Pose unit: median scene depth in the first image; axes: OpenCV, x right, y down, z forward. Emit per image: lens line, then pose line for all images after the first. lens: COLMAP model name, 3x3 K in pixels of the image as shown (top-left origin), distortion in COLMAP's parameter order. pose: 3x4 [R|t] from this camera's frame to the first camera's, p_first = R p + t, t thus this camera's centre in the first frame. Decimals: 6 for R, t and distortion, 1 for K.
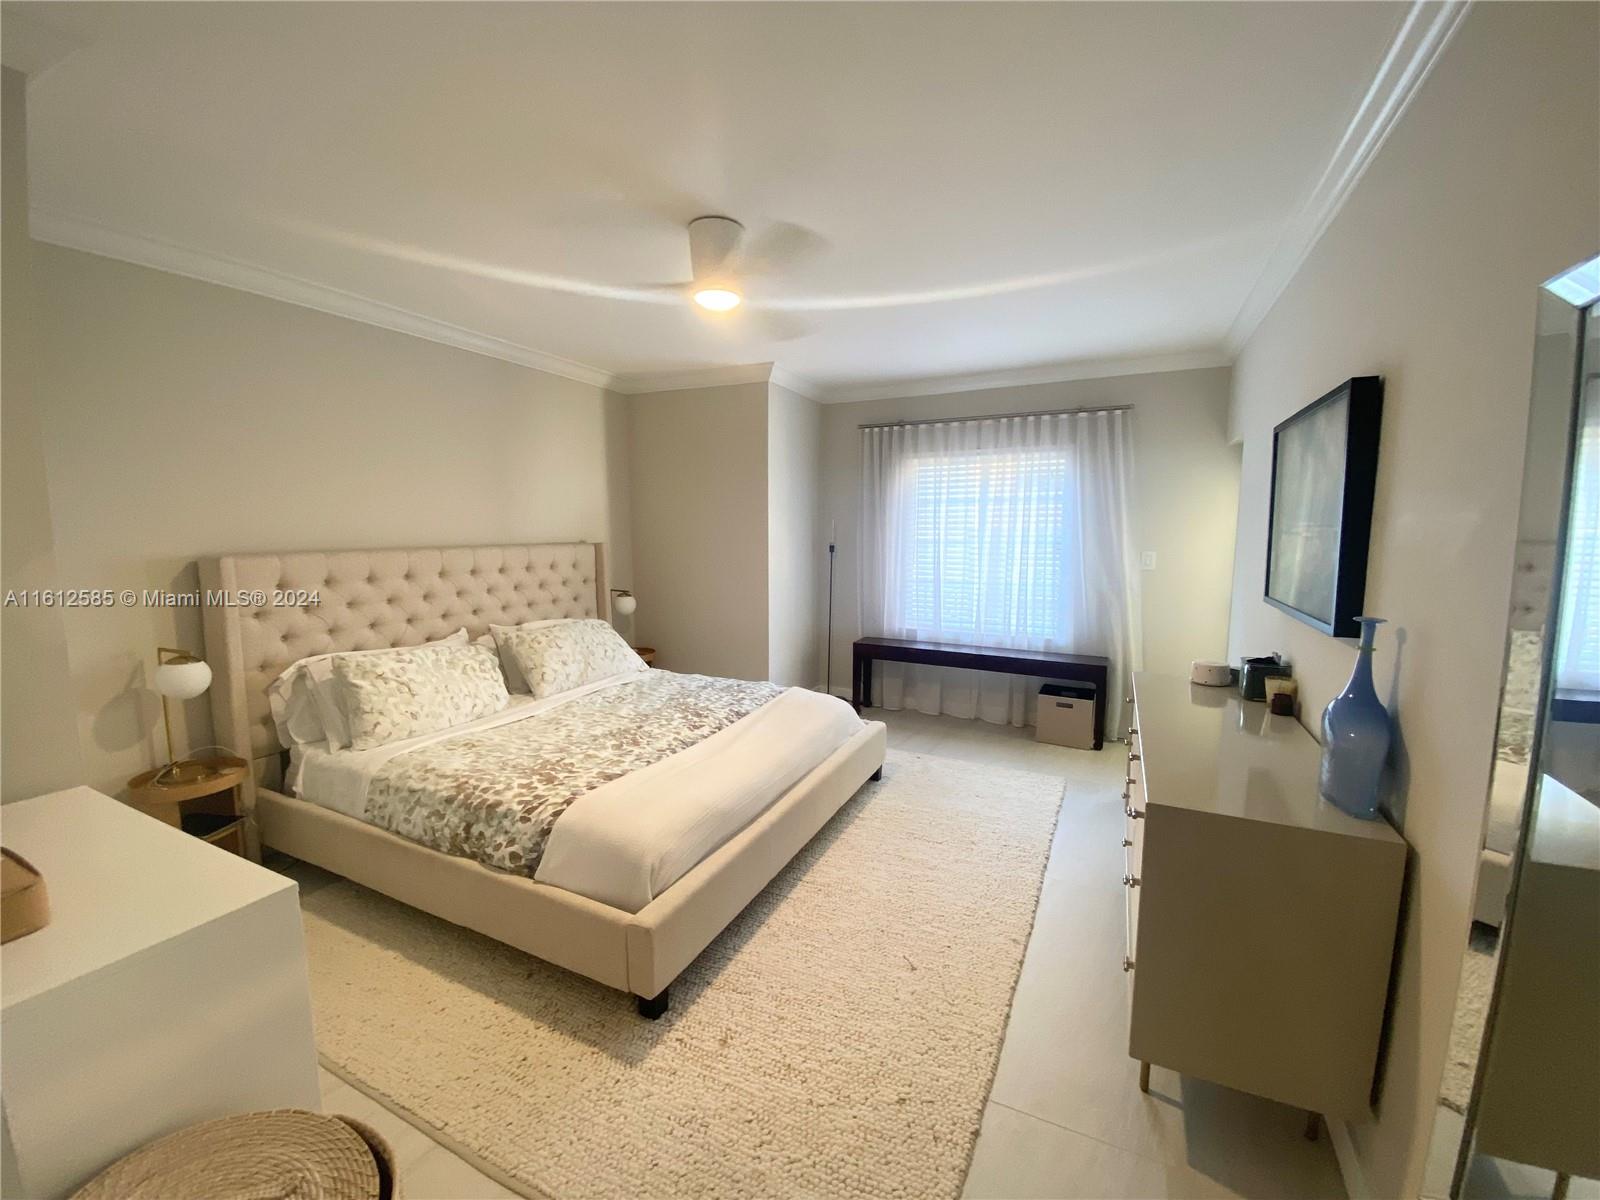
lens RADIAL K [[647.8, 0, 798.0], [0, 647.8, 605.2], [0, 0, 1]] dist [0.000068, -0.000005]
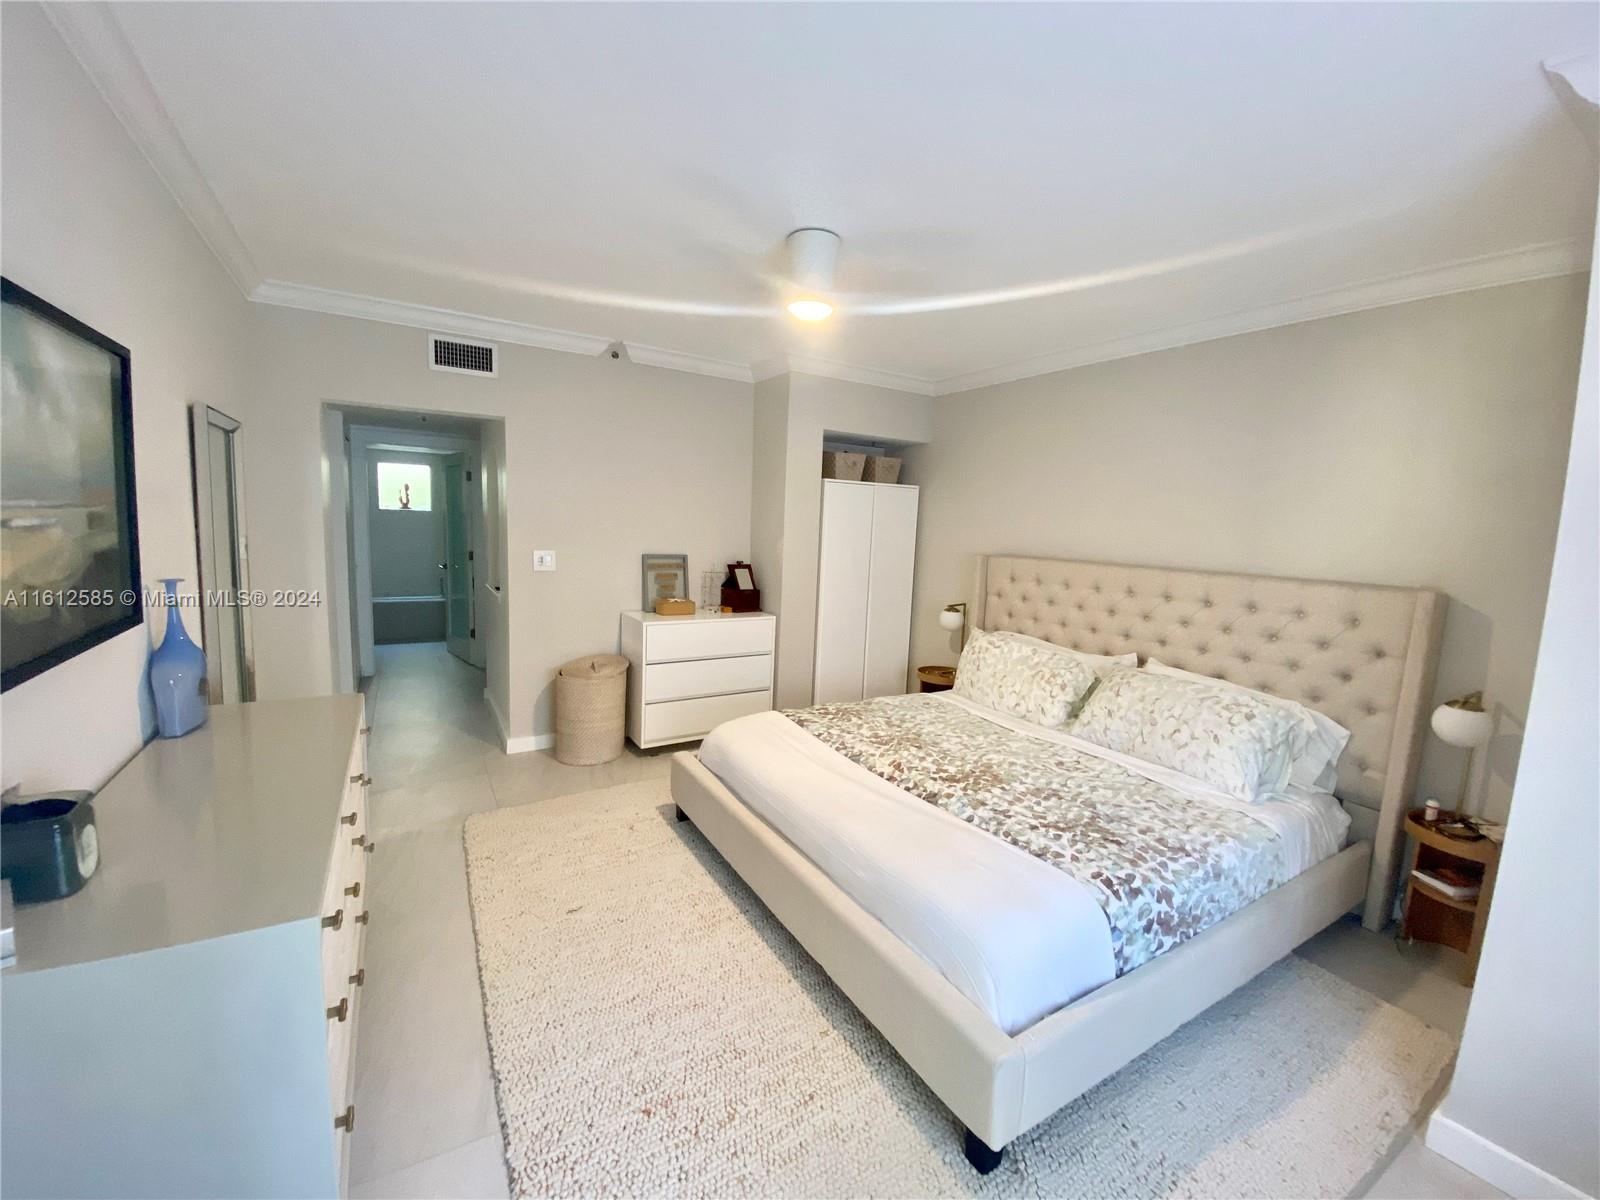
lens RADIAL K [[647.8, 0, 798.8], [0, 647.8, 590.4], [0, 0, 1]] dist [0.000068, -0.000005]
pose [[-0.546650, 0.064209, -0.834895, 0.619969], [-0.148944, 0.973700, 0.172406, -0.169885], [0.824008, 0.218598, -0.522710, 1.290492]]
